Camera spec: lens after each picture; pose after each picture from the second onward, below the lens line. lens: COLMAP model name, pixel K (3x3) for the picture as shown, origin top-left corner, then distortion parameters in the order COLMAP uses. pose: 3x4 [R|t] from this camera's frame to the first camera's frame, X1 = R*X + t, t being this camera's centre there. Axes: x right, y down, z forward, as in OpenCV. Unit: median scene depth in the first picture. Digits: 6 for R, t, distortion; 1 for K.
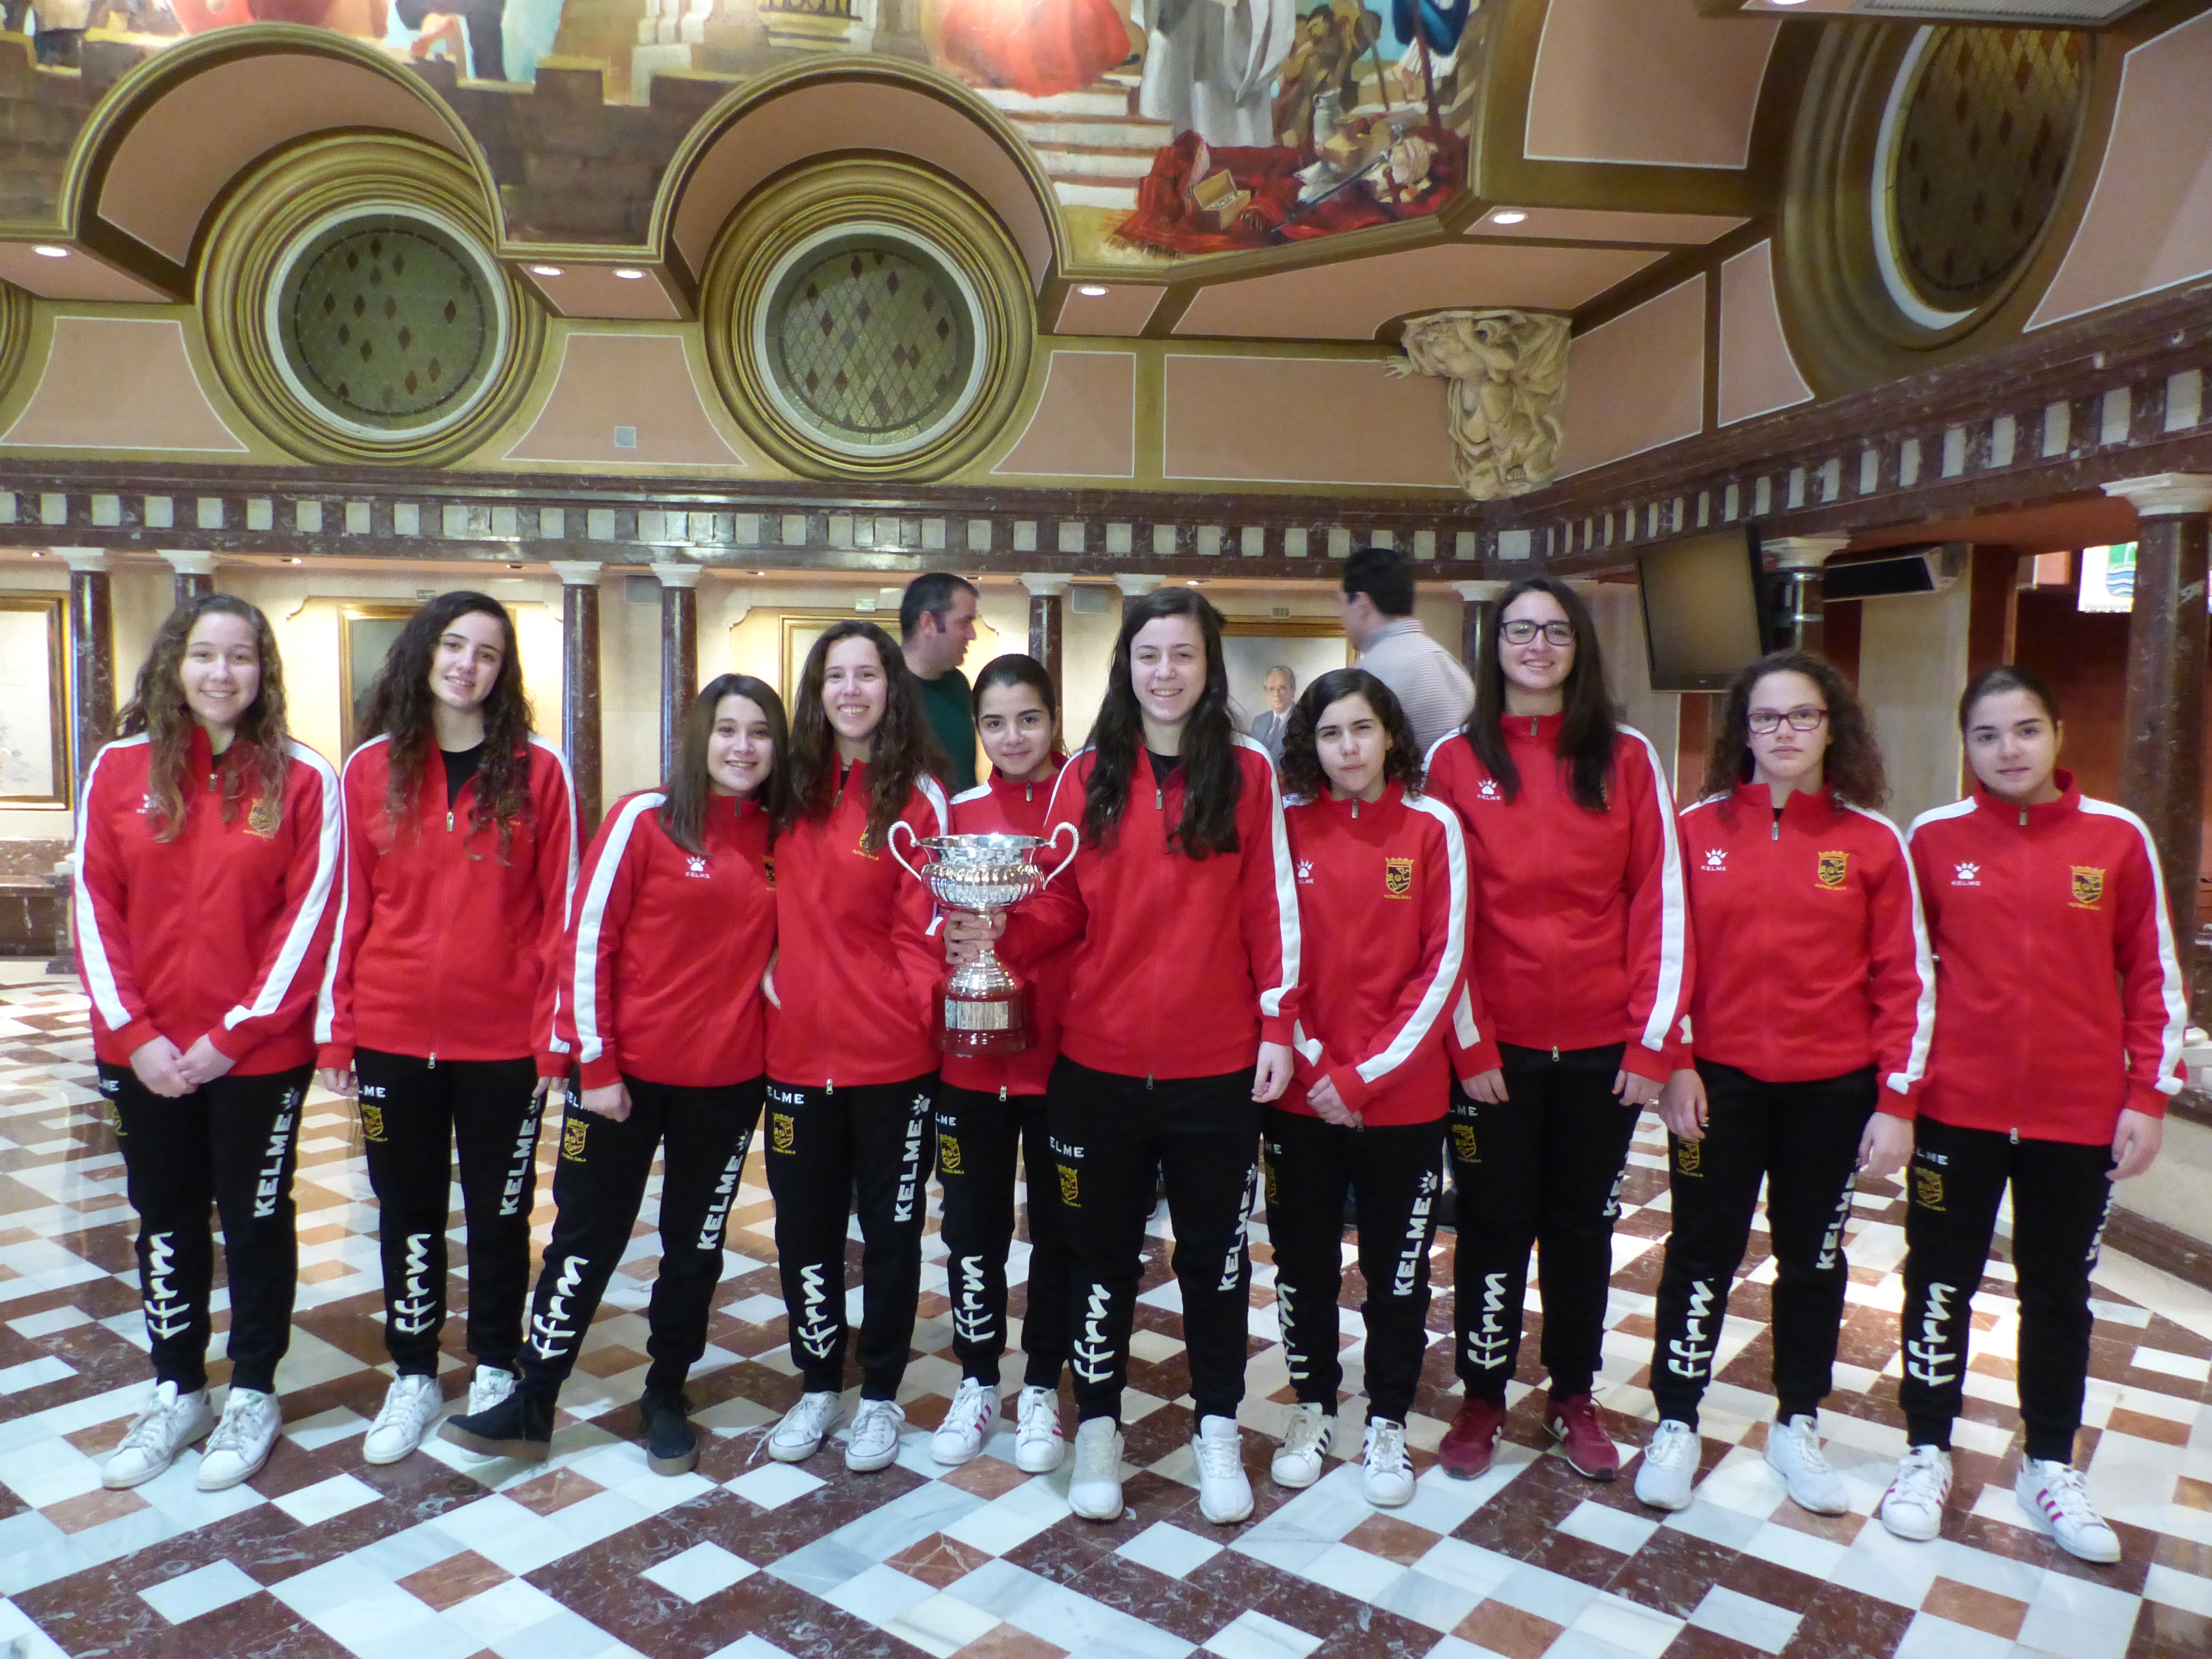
lens RADIAL K [[1663.5, 0, 1106.0], [0, 1663.5, 829.5], [0, 0, 1]] dist [-0.033506, -0.007137]
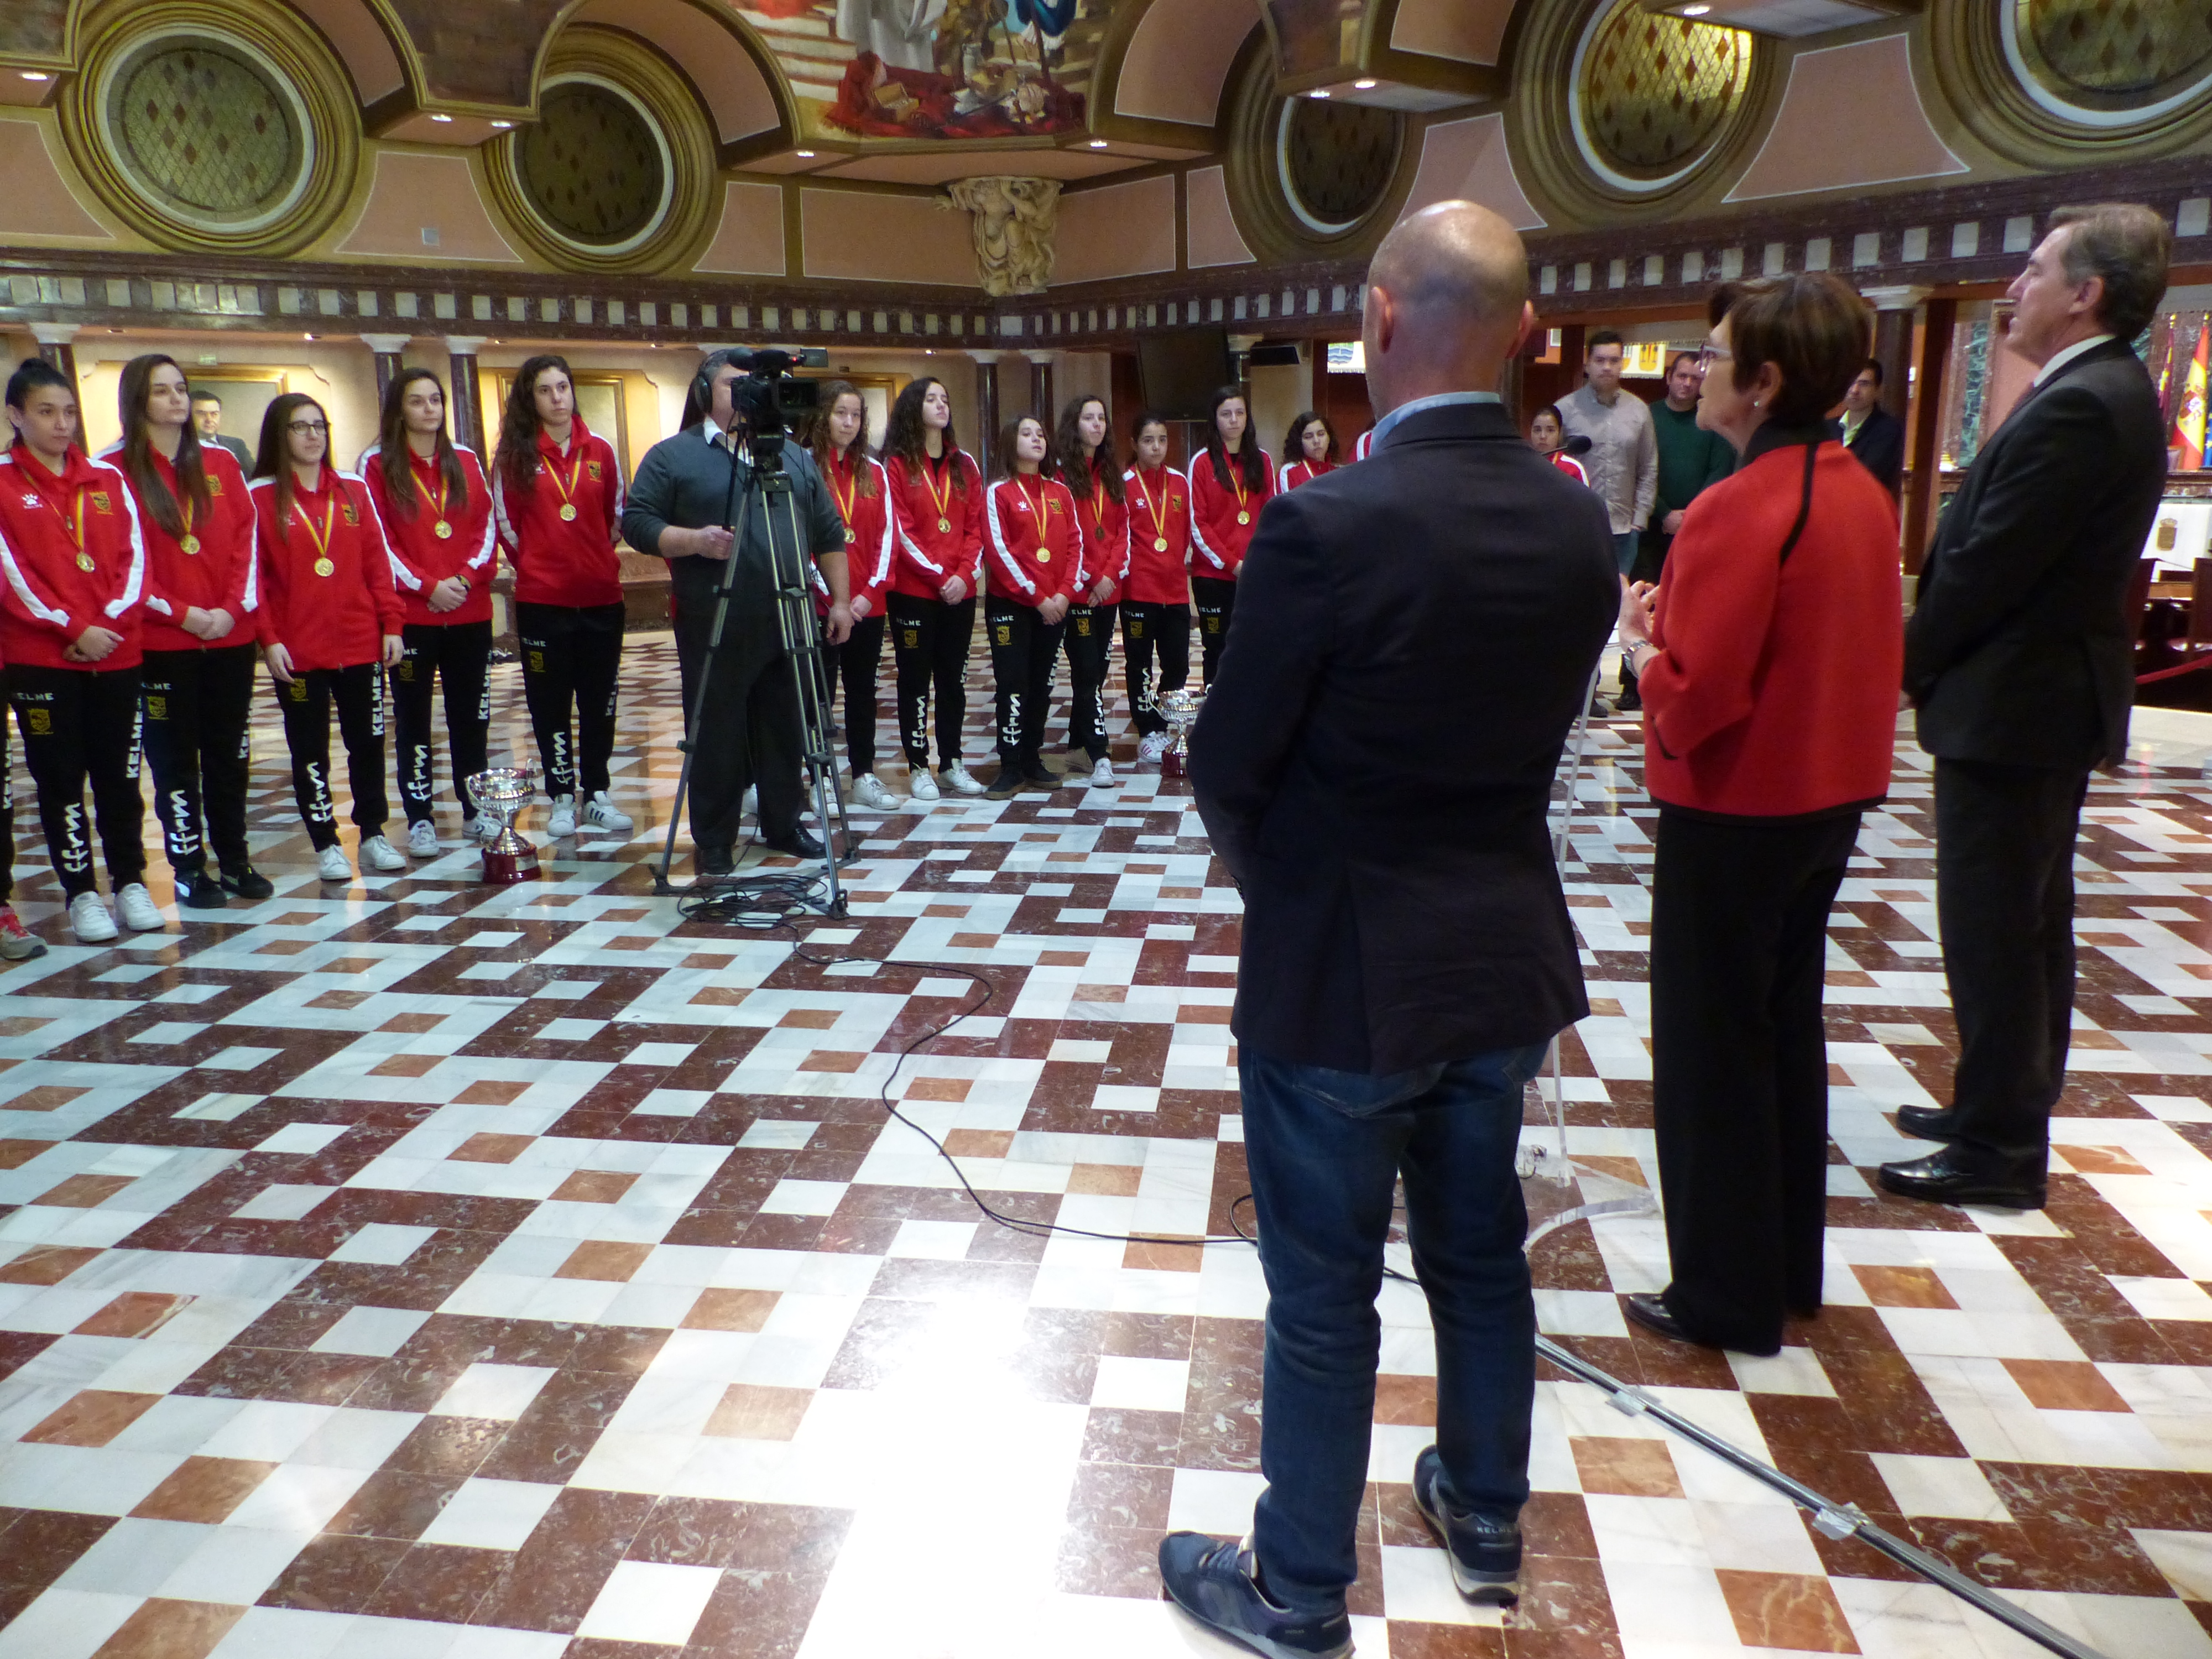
lens RADIAL K [[1663.5, 0, 1106.0], [0, 1663.5, 829.5], [0, 0, 1]] dist [-0.033506, -0.007137]
pose [[0.858641, -0.132916, 0.495044, -0.615779], [0.056022, 0.984344, 0.167121, 0.043226], [-0.509506, -0.115763, 0.852644, -0.497957]]
